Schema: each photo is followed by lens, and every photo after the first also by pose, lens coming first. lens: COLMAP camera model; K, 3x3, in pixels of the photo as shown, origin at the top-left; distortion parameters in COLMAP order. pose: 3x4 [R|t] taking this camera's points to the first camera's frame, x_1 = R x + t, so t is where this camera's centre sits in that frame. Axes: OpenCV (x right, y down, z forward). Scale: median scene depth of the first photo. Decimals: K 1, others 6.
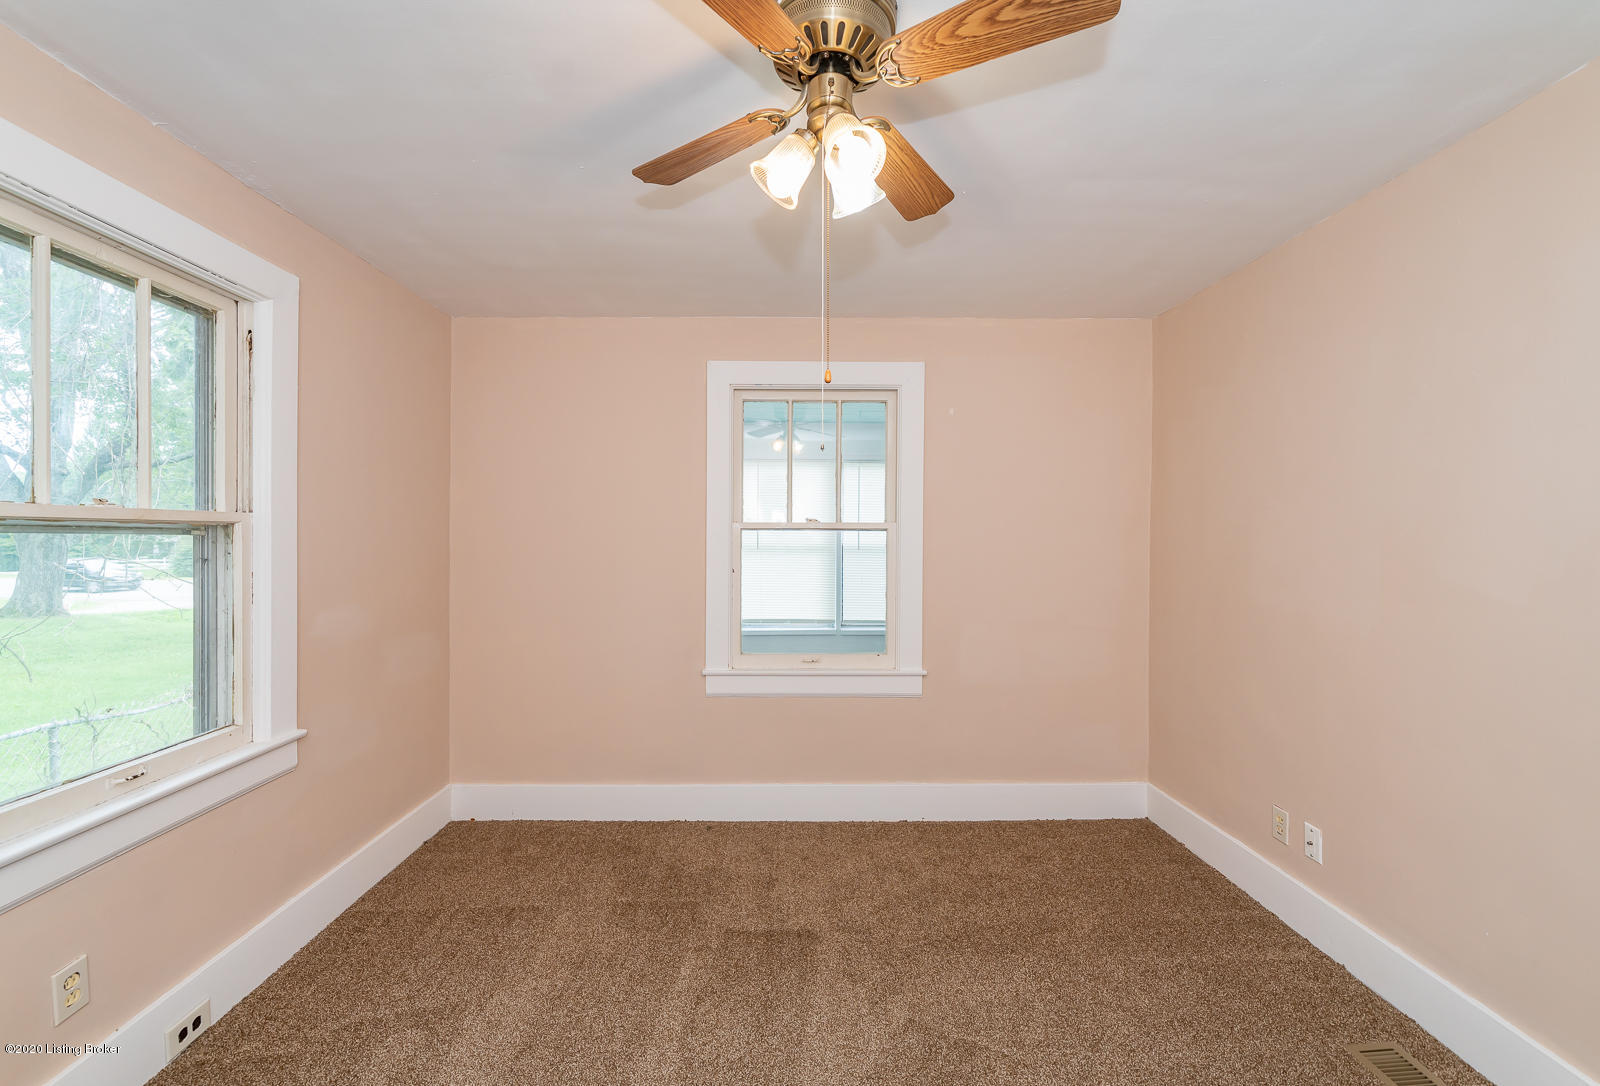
lens RADIAL K [[648.8, 0, 797.2], [0, 648.8, 542.9], [0, 0, 1]] dist [-0.000514, -0.000873]
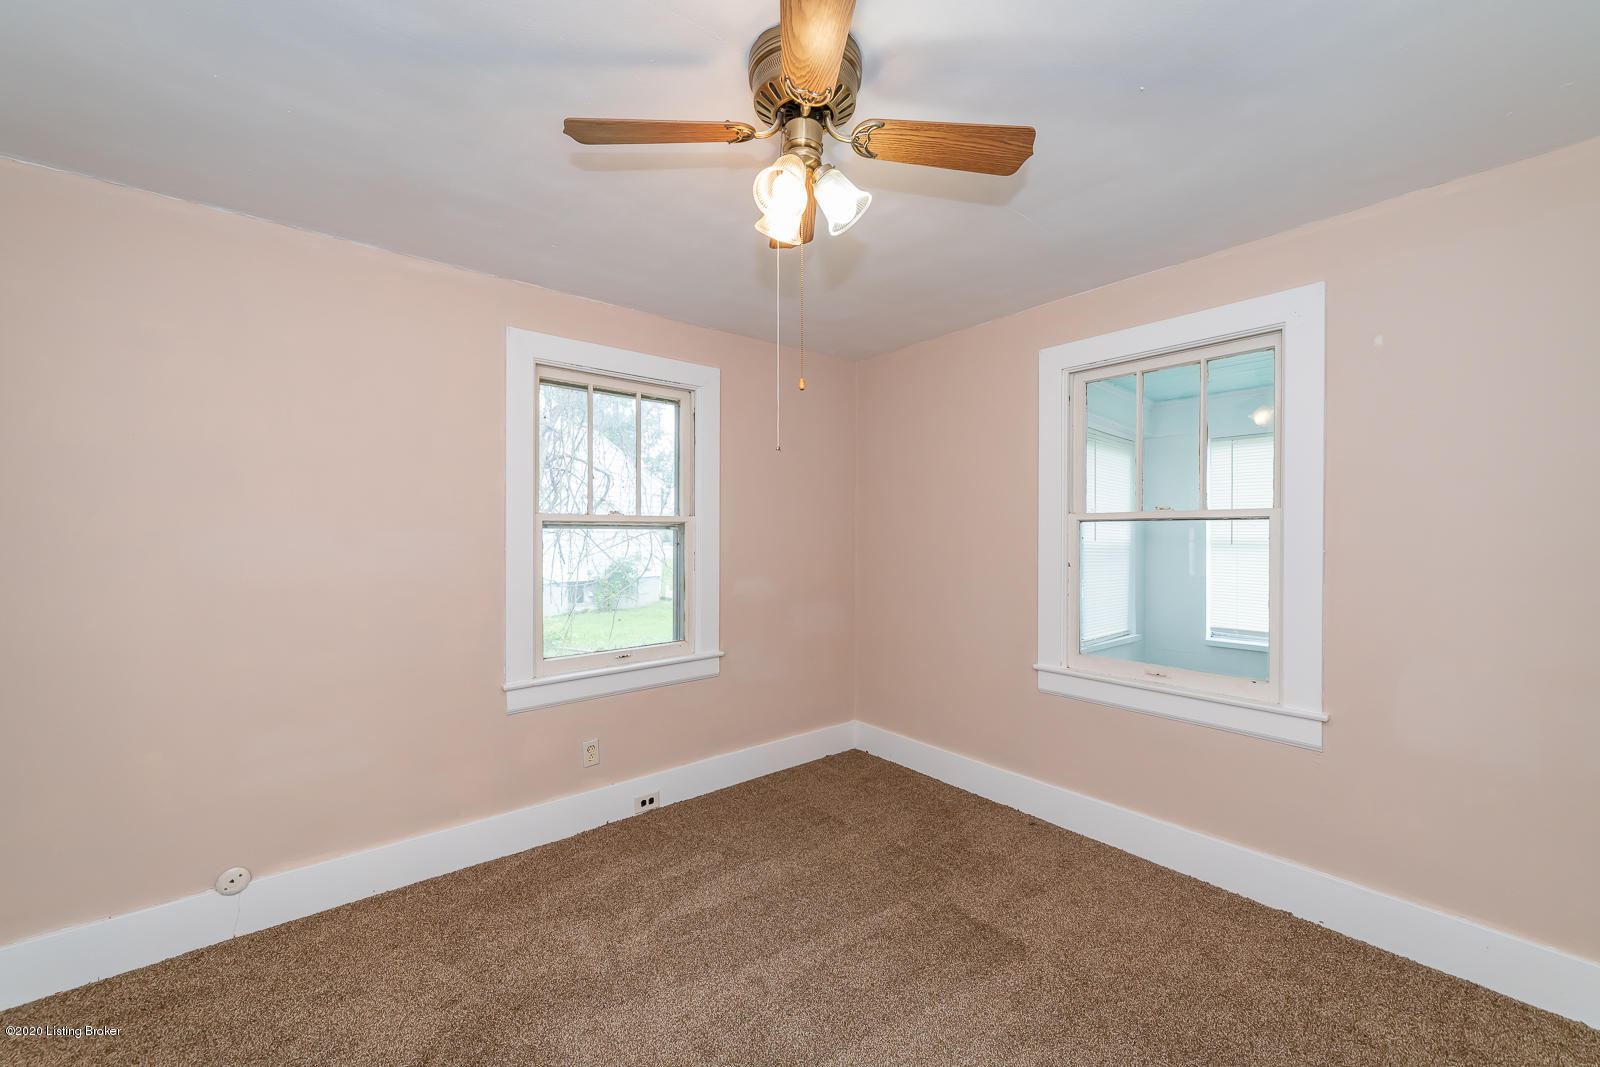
lens RADIAL K [[618.4, 0, 799.0], [0, 618.4, 533.6], [0, 0, 1]] dist [-0.001705, -0.000132]
pose [[0.631050, -0.002301, -0.775739, 0.401246], [-0.004168, 0.999971, -0.006356, 0.006103], [0.775731, 0.007244, 0.631022, 0.140540]]
